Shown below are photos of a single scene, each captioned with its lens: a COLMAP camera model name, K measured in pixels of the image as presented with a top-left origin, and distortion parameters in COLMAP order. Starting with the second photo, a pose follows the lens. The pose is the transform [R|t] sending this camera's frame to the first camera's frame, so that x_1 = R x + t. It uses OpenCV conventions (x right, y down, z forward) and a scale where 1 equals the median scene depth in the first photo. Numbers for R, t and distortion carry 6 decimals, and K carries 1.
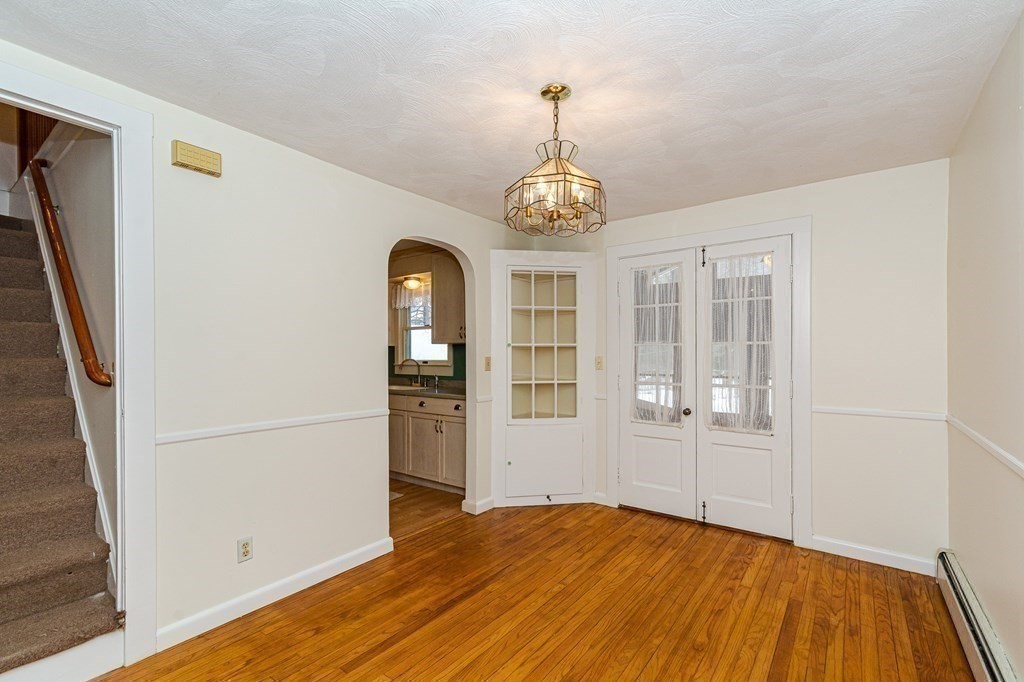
lens RADIAL K [[468.0, 0, 507.0], [0, 468.0, 350.6], [0, 0, 1]] dist [0.007293, 0.002232]
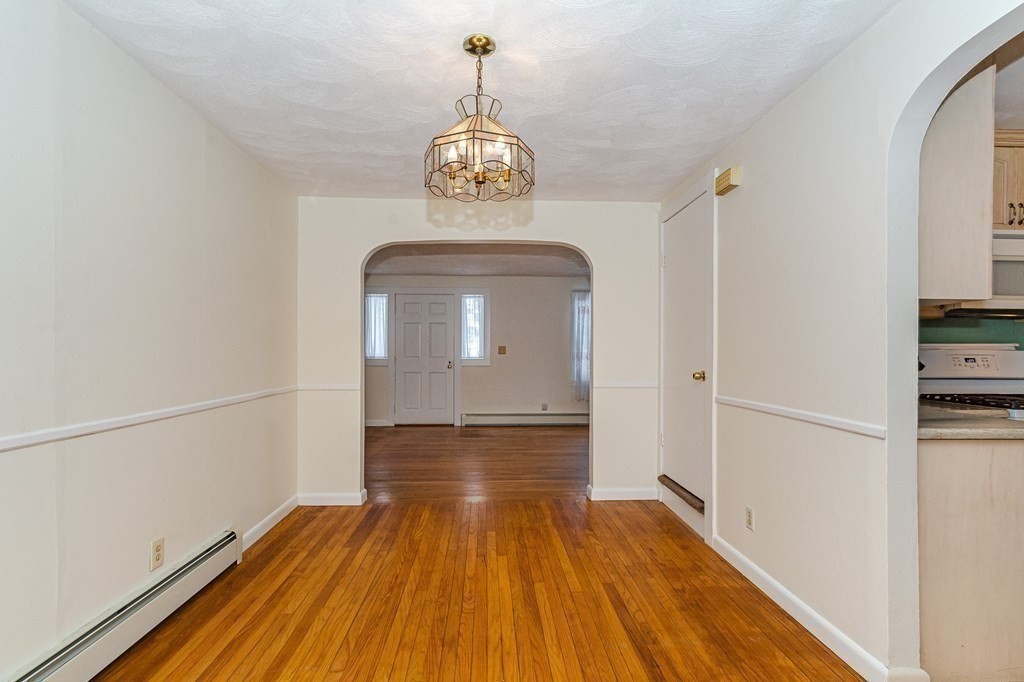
lens RADIAL K [[456.1, 0, 504.6], [0, 456.1, 347.8], [0, 0, 1]] dist [-0.012716, 0.000212]
pose [[-0.766624, -0.008799, -0.642036, 0.417205], [0.000540, 0.999897, -0.014349, 0.039011], [0.642096, -0.011347, -0.766540, 1.119119]]
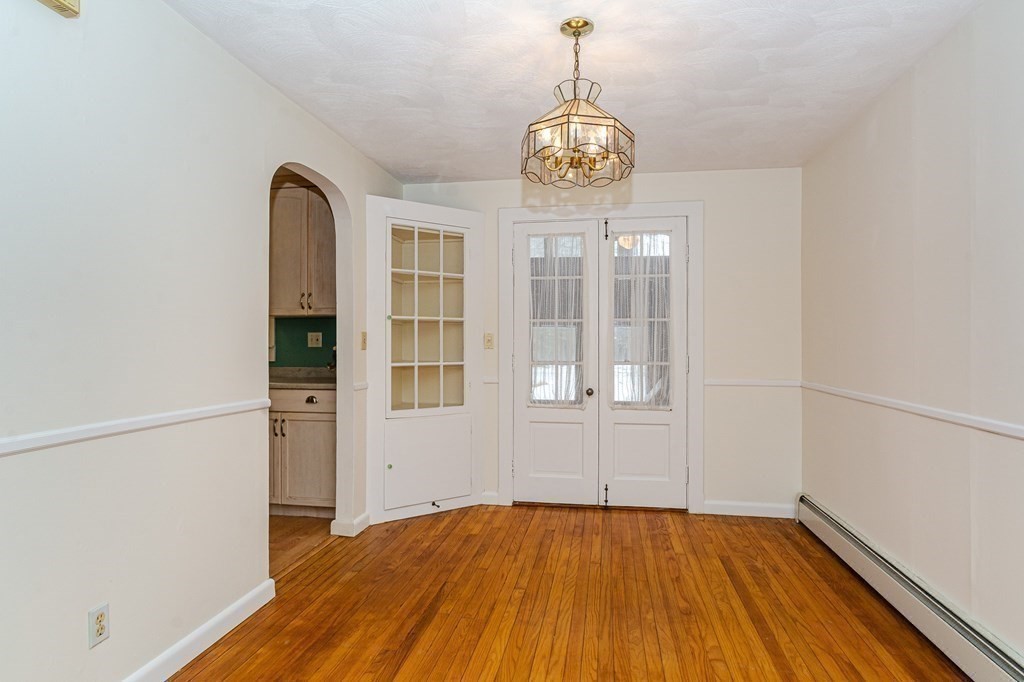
lens RADIAL K [[573.3, 0, 514.3], [0, 573.3, 339.7], [0, 0, 1]] dist [-0.021126, 0.006947]
pose [[0.880400, 0.008486, 0.474155, -0.336976], [-0.007517, 0.999964, -0.003940, 0.035401], [-0.474171, -0.000095, 0.880433, 0.063529]]
